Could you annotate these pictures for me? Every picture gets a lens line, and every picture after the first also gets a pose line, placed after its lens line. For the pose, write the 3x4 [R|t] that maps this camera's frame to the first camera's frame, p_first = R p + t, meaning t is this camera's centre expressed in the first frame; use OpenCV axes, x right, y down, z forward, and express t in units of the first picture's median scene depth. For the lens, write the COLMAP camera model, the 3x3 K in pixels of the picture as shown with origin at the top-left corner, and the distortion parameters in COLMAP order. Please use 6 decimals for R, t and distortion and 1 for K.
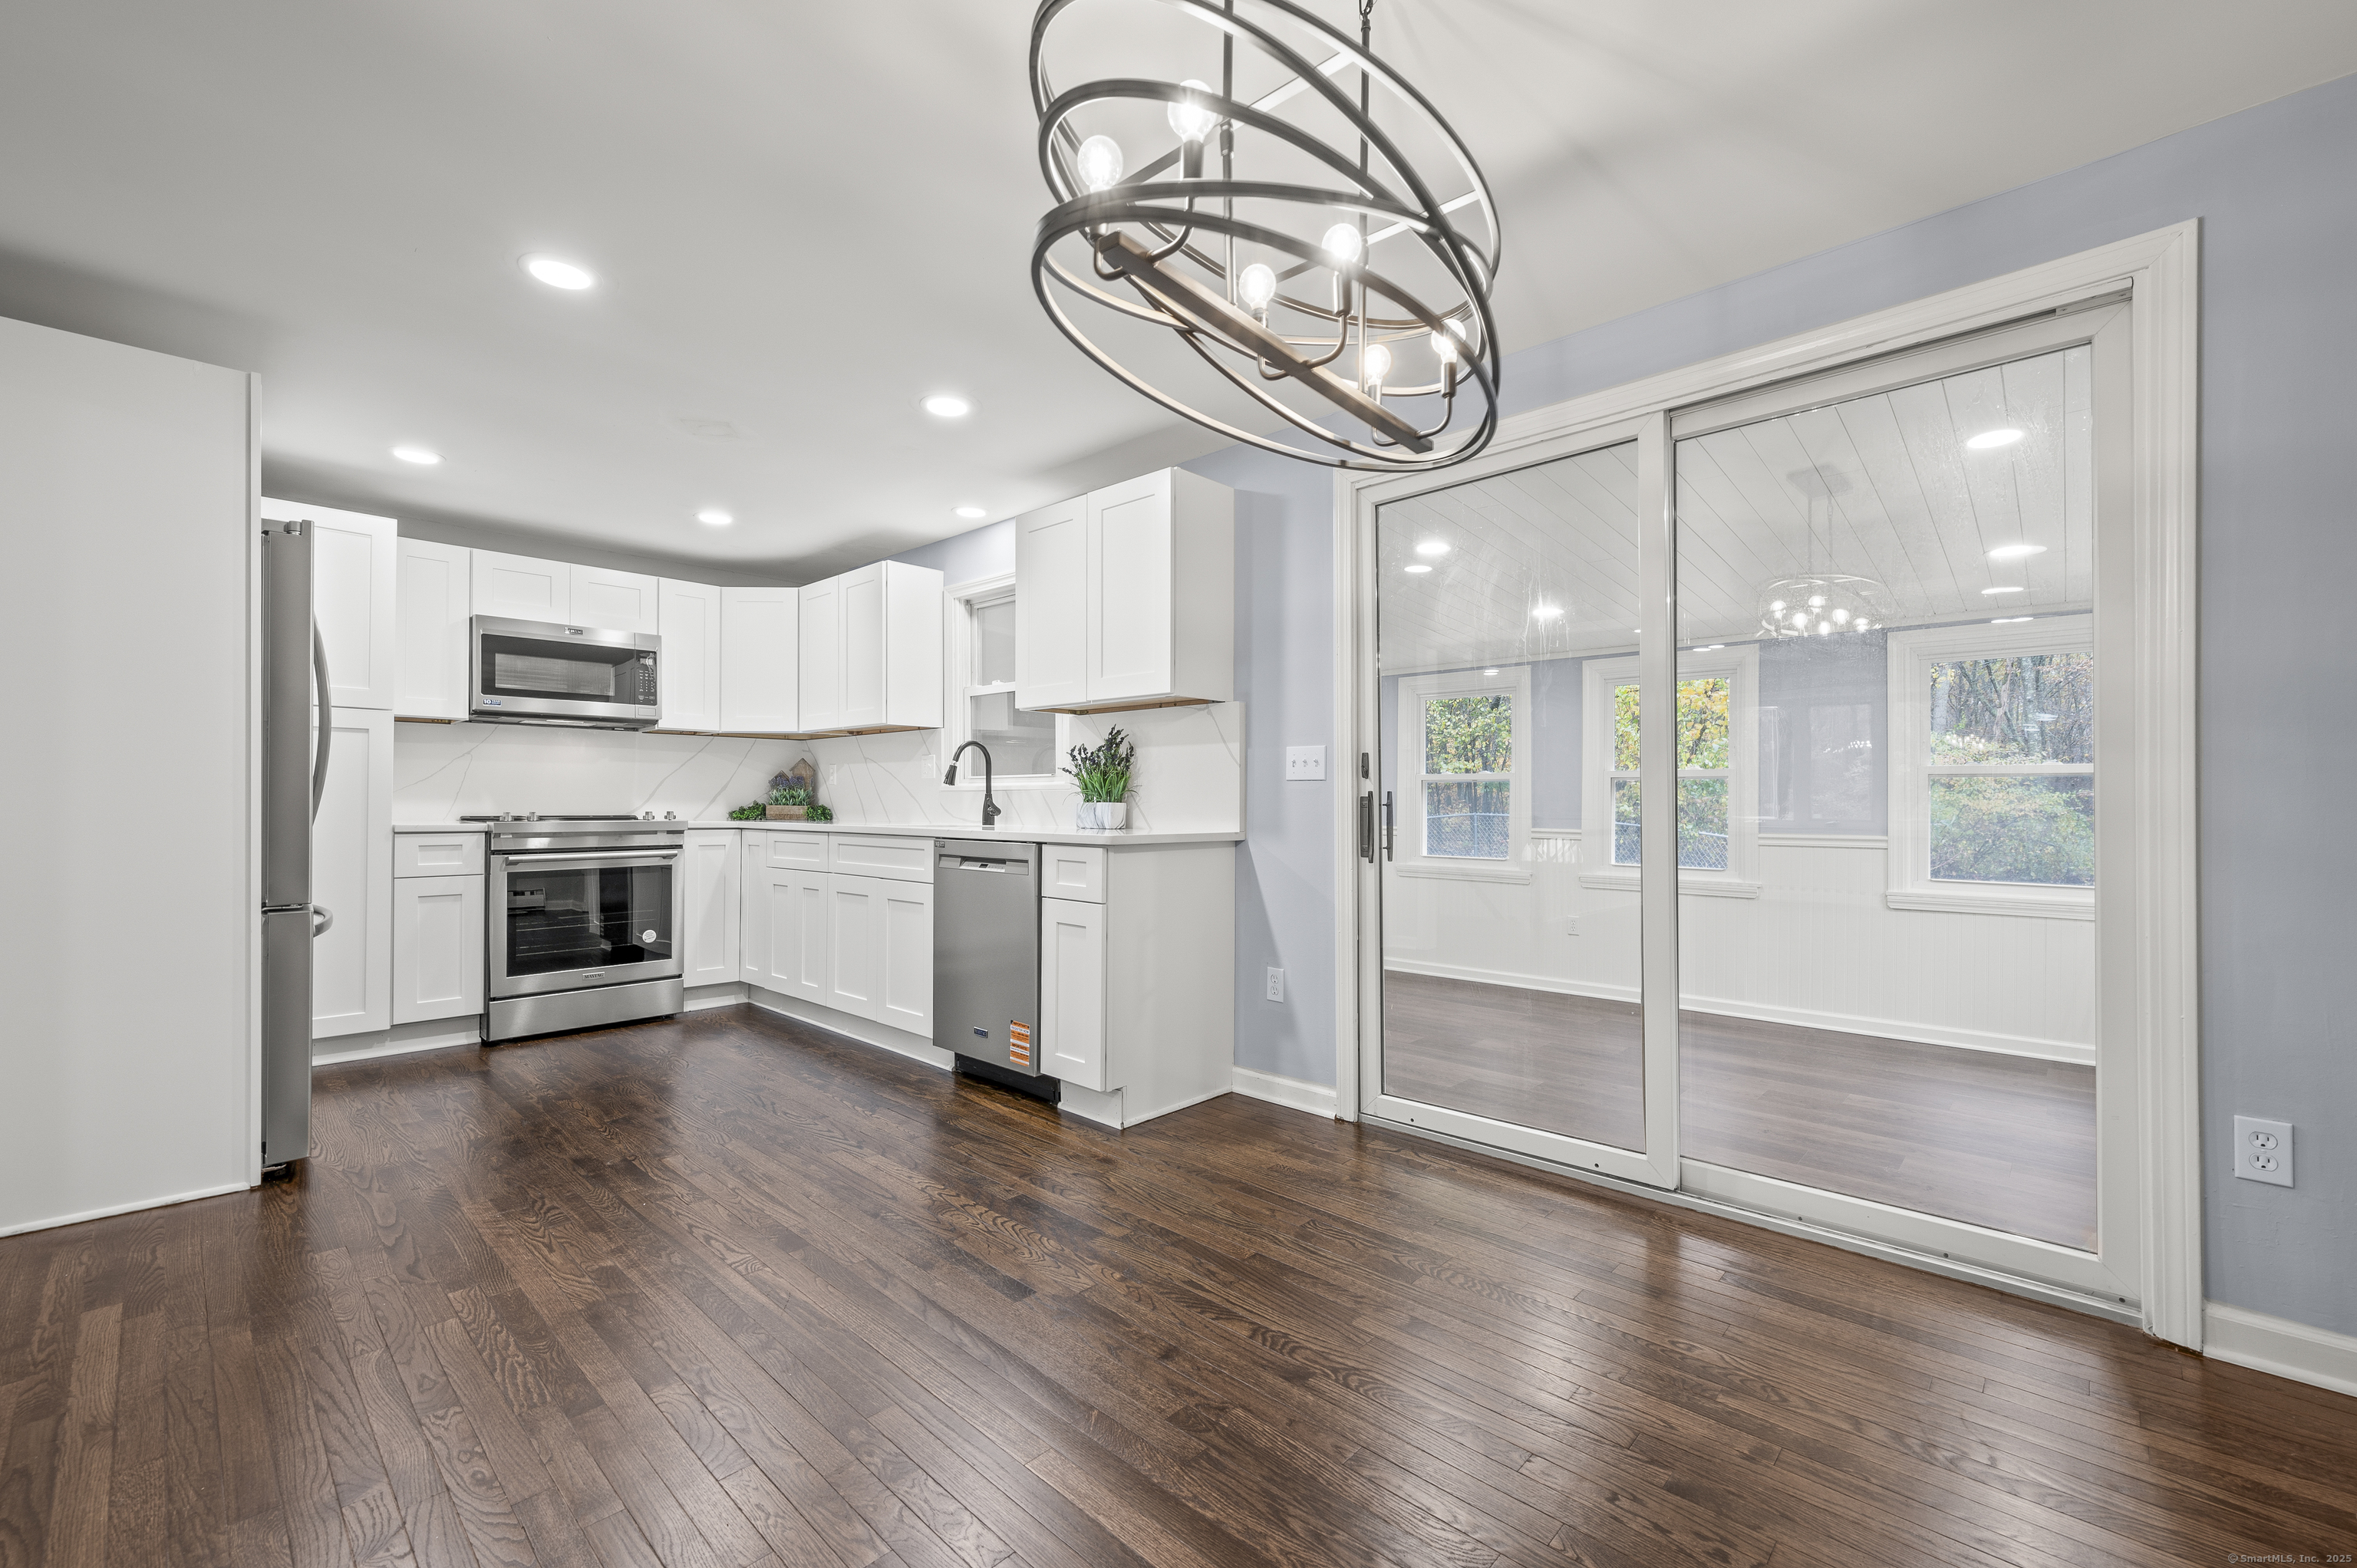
lens RADIAL K [[948.7, 0, 1172.2], [0, 948.7, 798.8], [0, 0, 1]] dist [0.020267, 0.000084]
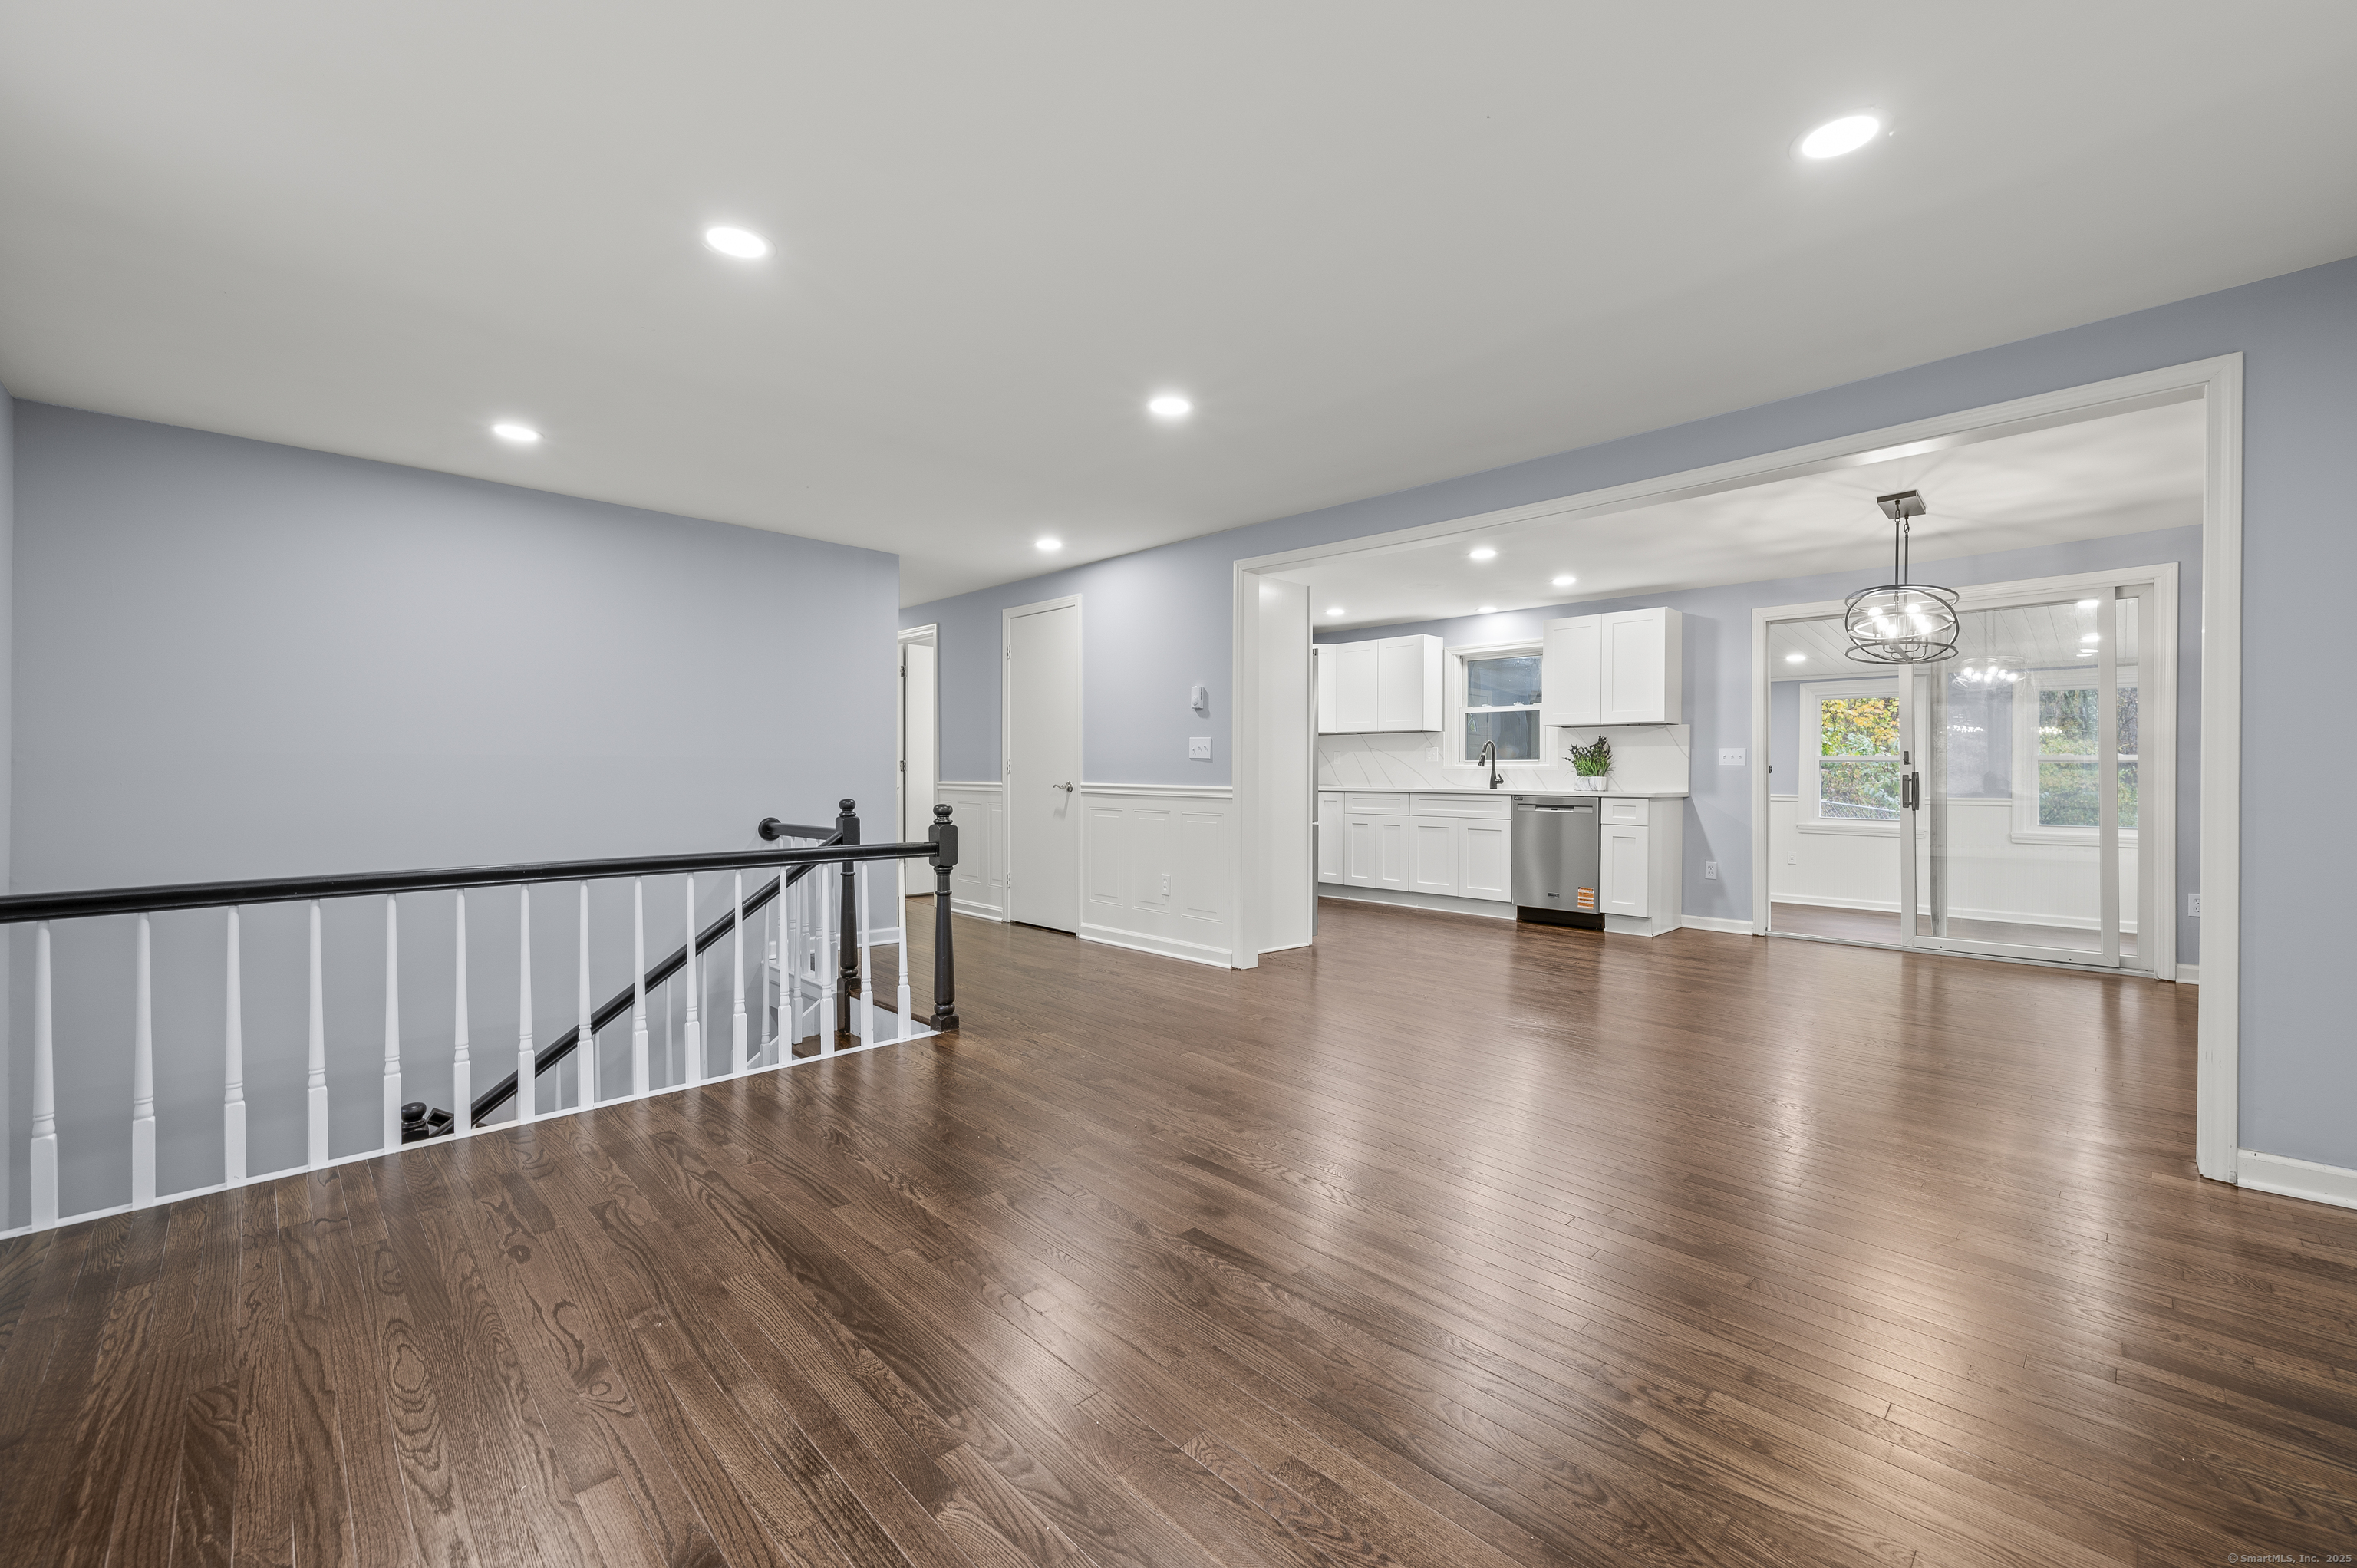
lens RADIAL K [[933.1, 0, 1178.5], [0, 933.1, 784.0], [0, 0, 1]] dist [-0.000372, -0.000046]
pose [[0.999331, 0.003466, -0.036398, -0.780685], [-0.002928, 0.999886, 0.014833, -0.006270], [0.036445, -0.014716, 0.999227, -0.810412]]
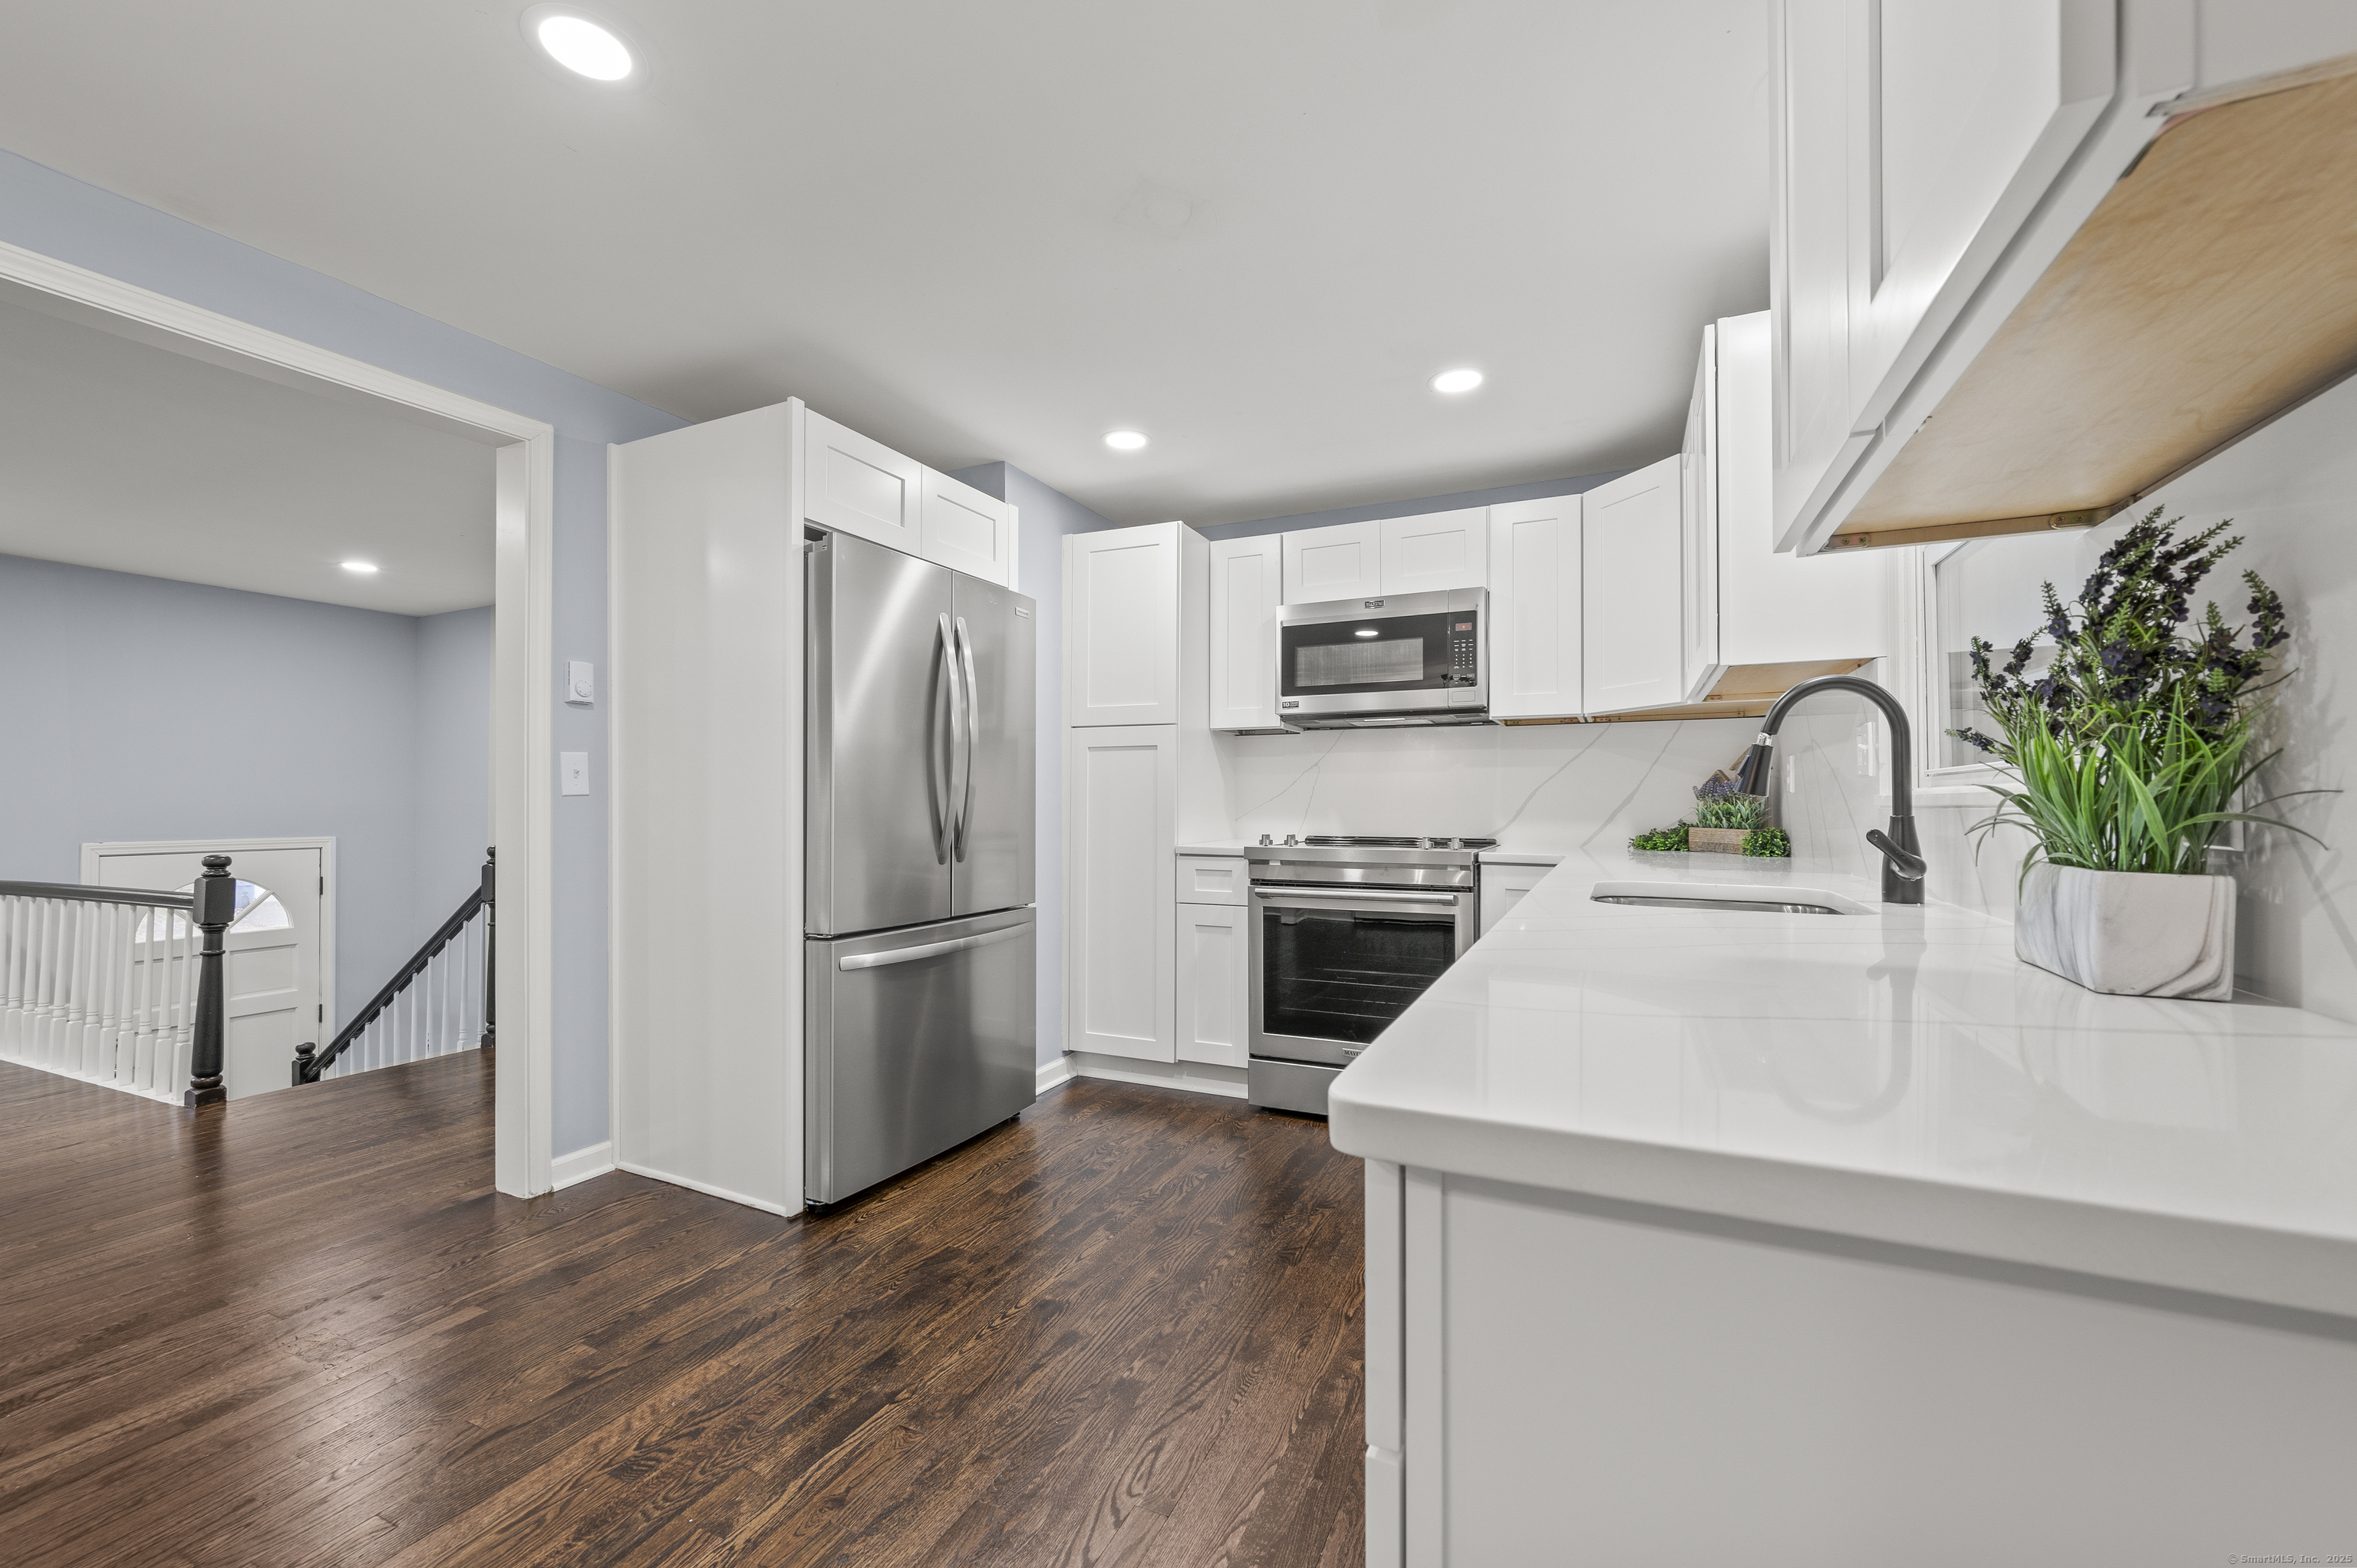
lens RADIAL K [[948.7, 0, 1172.2], [0, 948.7, 798.8], [0, 0, 1]] dist [0.020267, 0.000084]
pose [[0.306715, -0.008624, -0.951762, 0.070146], [0.004749, 0.999960, -0.007530, -0.011825], [0.951790, -0.002210, 0.306743, 0.682814]]
